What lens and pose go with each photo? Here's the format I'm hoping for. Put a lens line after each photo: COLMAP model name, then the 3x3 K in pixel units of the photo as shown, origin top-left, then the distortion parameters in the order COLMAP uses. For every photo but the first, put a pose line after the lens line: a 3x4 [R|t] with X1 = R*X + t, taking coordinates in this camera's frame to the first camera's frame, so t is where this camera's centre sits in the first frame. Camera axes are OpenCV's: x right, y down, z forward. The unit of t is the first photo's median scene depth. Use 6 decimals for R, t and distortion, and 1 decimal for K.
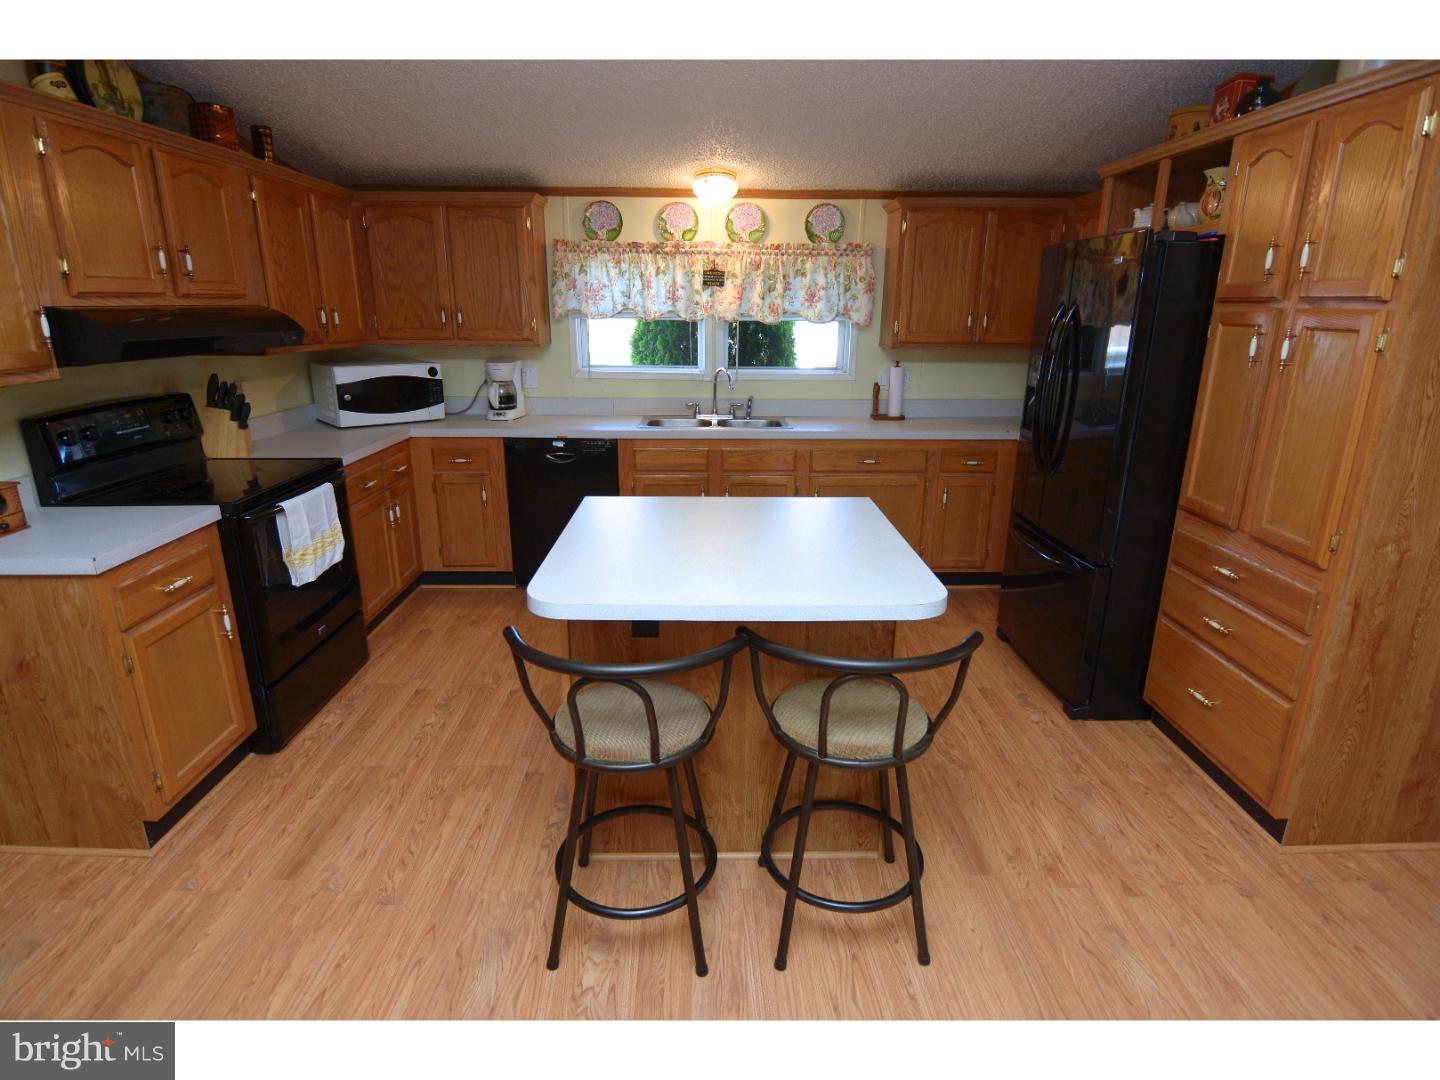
lens RADIAL K [[772.0, 0, 713.2], [0, 772.0, 542.0], [0, 0, 1]] dist [-0.003778, -0.014802]
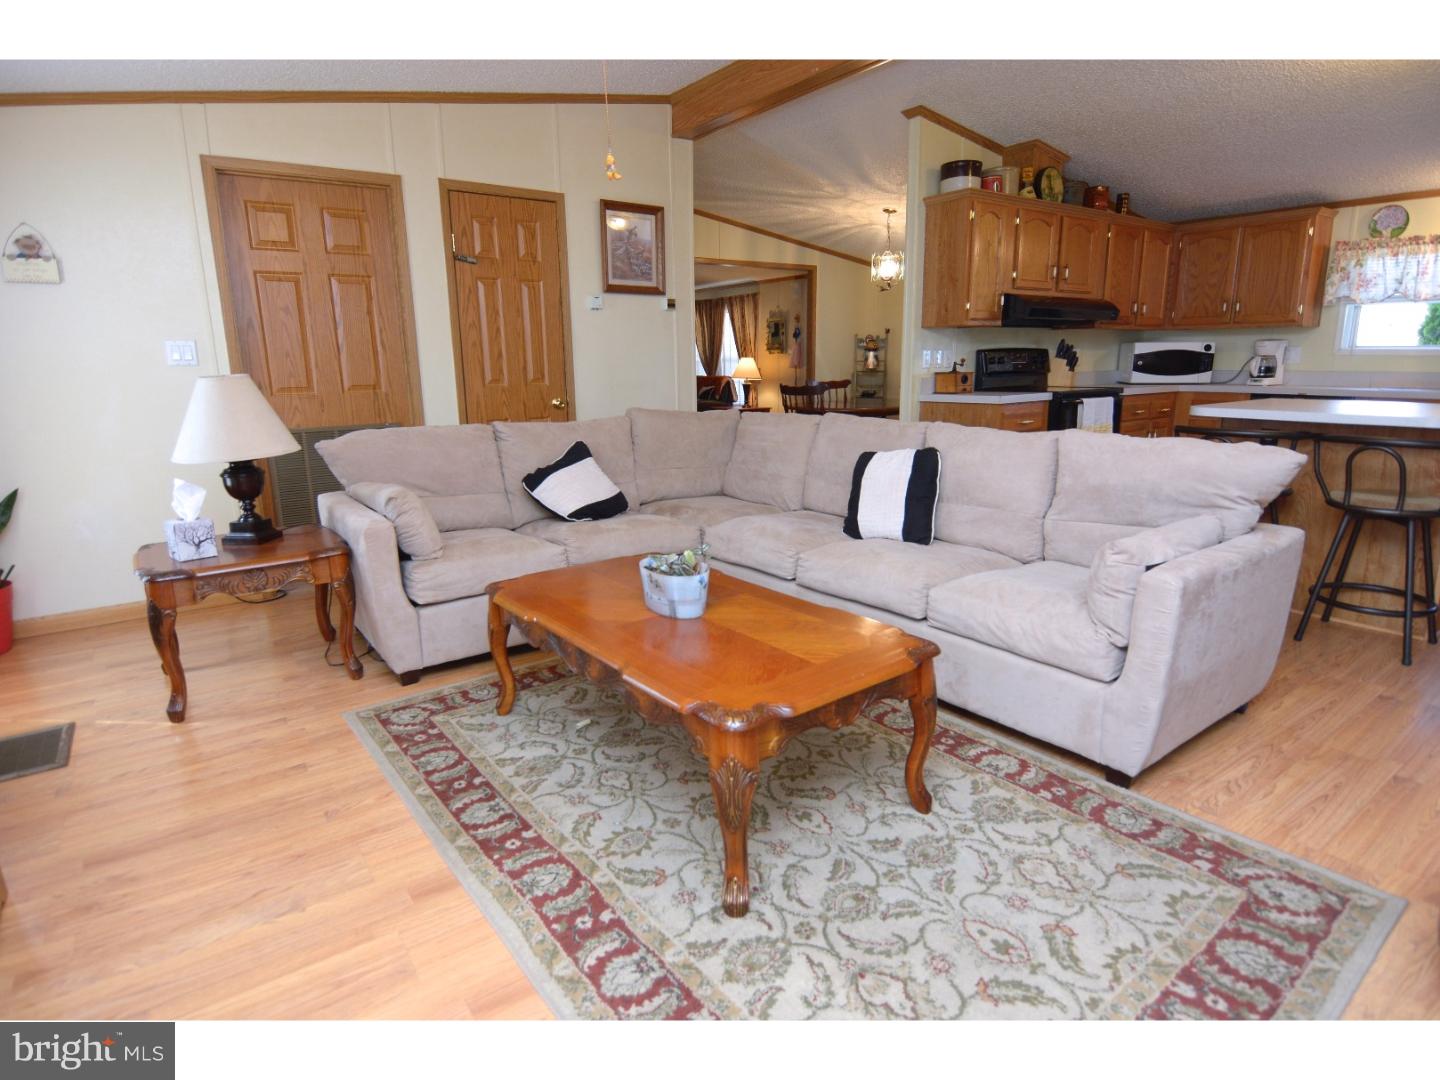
lens RADIAL K [[772.0, 0, 713.5], [0, 772.0, 550.8], [0, 0, 1]] dist [-0.003778, -0.014802]
pose [[0.567508, 0.179637, -0.803533, 0.313571], [-0.219101, 0.973671, 0.062929, 0.248125], [0.793681, 0.140343, 0.591925, -0.479887]]
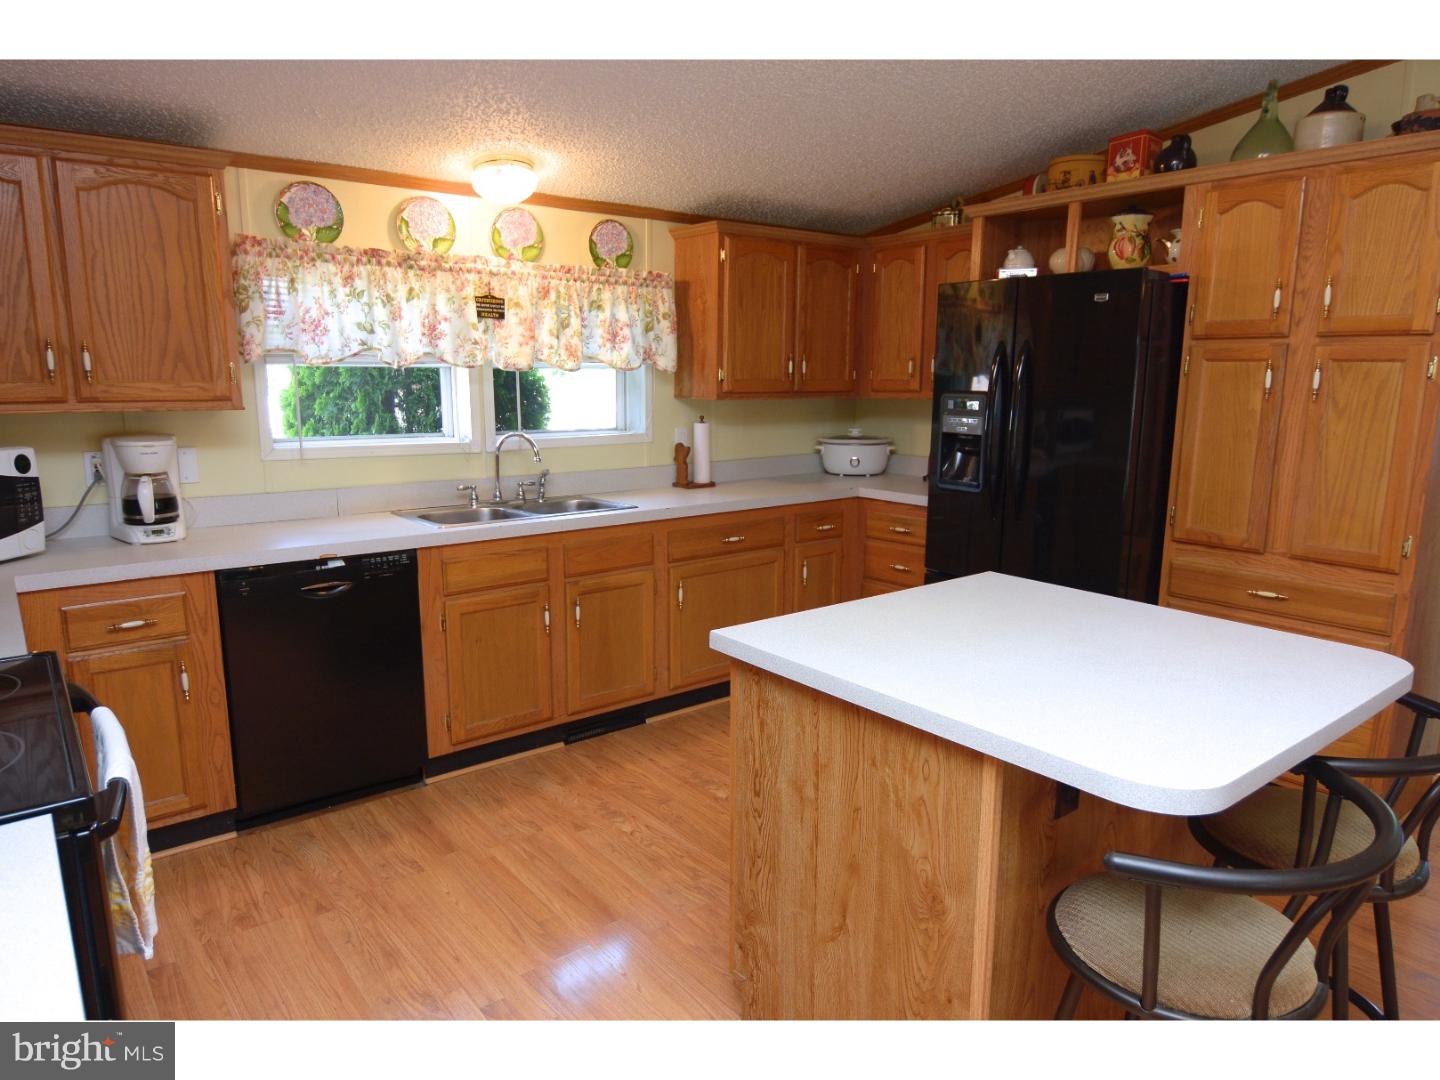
lens RADIAL K [[921.9, 0, 709.5], [0, 921.9, 540.6], [0, 0, 1]] dist [-0.002075, -0.006719]
pose [[0.790869, -0.113085, 0.601446, -0.386952], [0.177733, 0.982863, -0.048909, -0.060863], [-0.585608, 0.145577, 0.797415, 0.259812]]
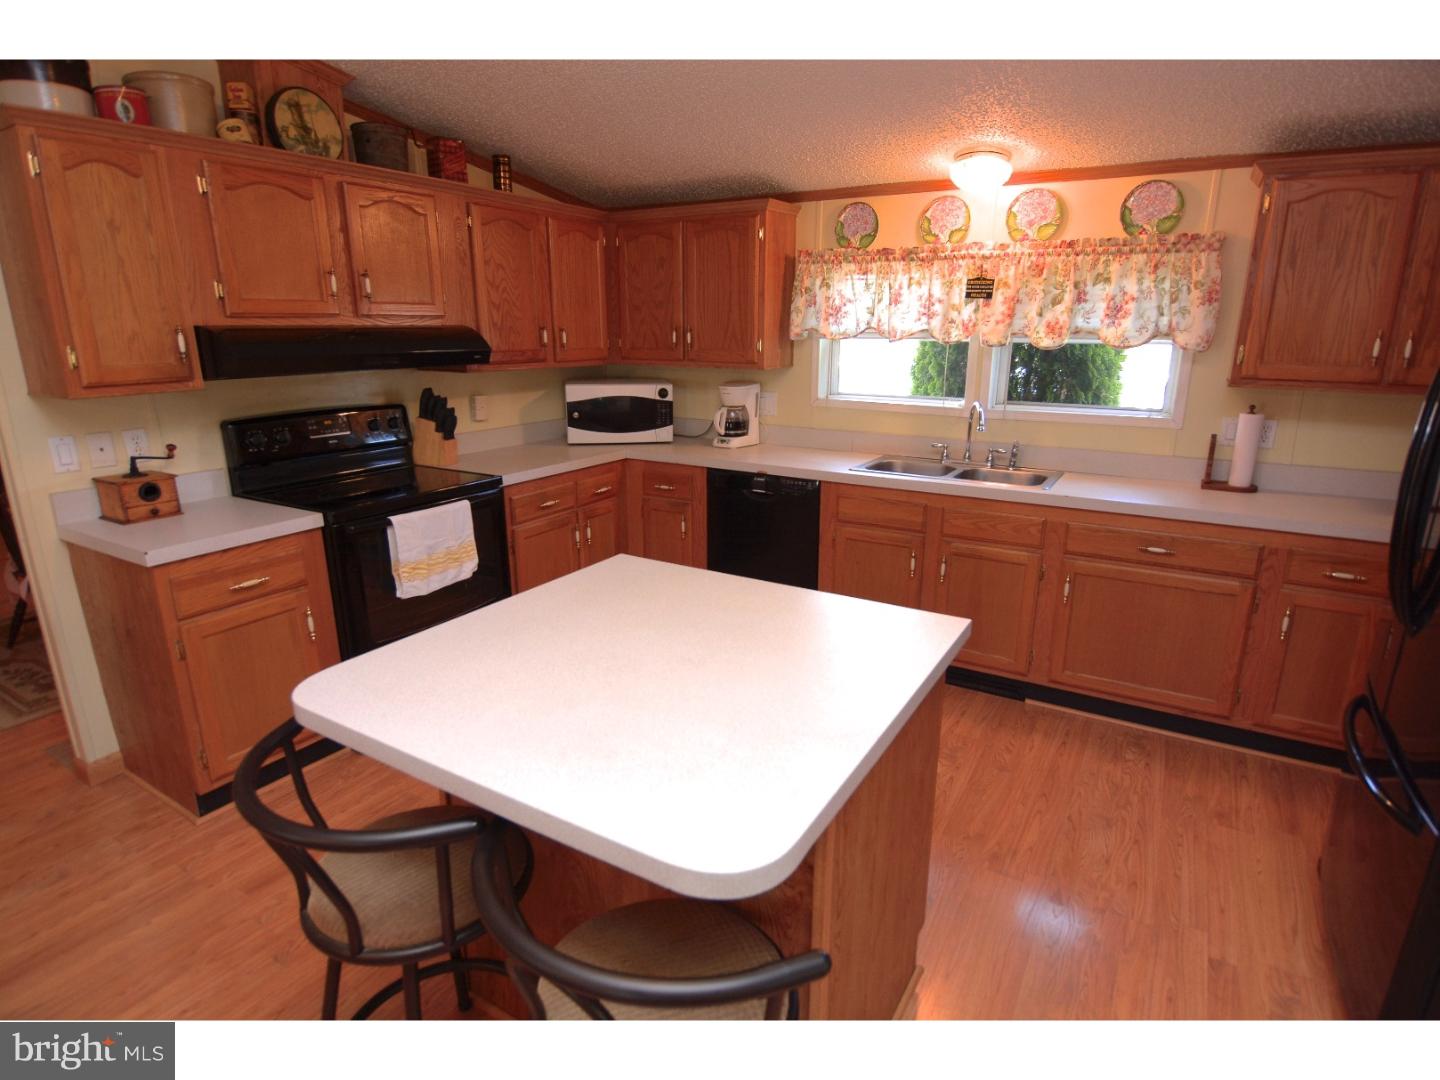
lens RADIAL K [[772.0, 0, 714.9], [0, 772.0, 541.0], [0, 0, 1]] dist [-0.003778, -0.014802]
pose [[0.849450, 0.136954, -0.509587, 0.216283], [-0.149803, 0.988587, 0.015974, -0.064609], [0.505959, 0.062768, 0.860271, 0.218904]]
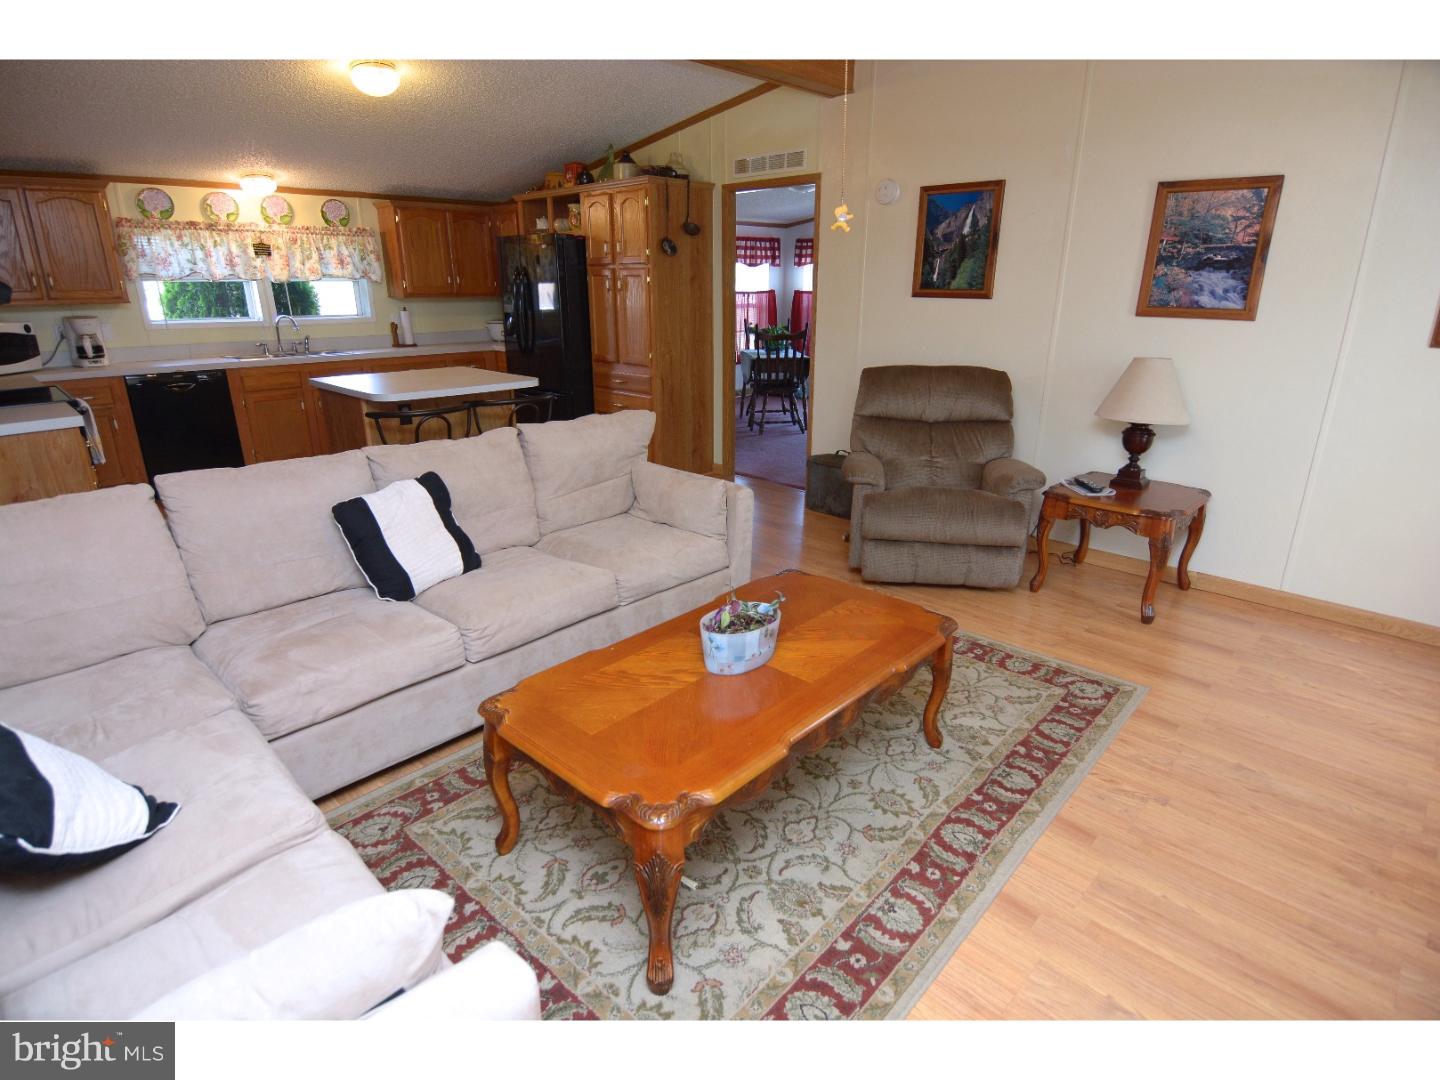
lens RADIAL K [[772.0, 0, 725.5], [0, 772.0, 547.0], [0, 0, 1]] dist [-0.003778, -0.014802]
pose [[0.703221, -0.235043, 0.670995, -0.483555], [0.209447, 0.970378, 0.120409, 0.188501], [-0.679421, 0.055864, 0.731619, -0.556129]]
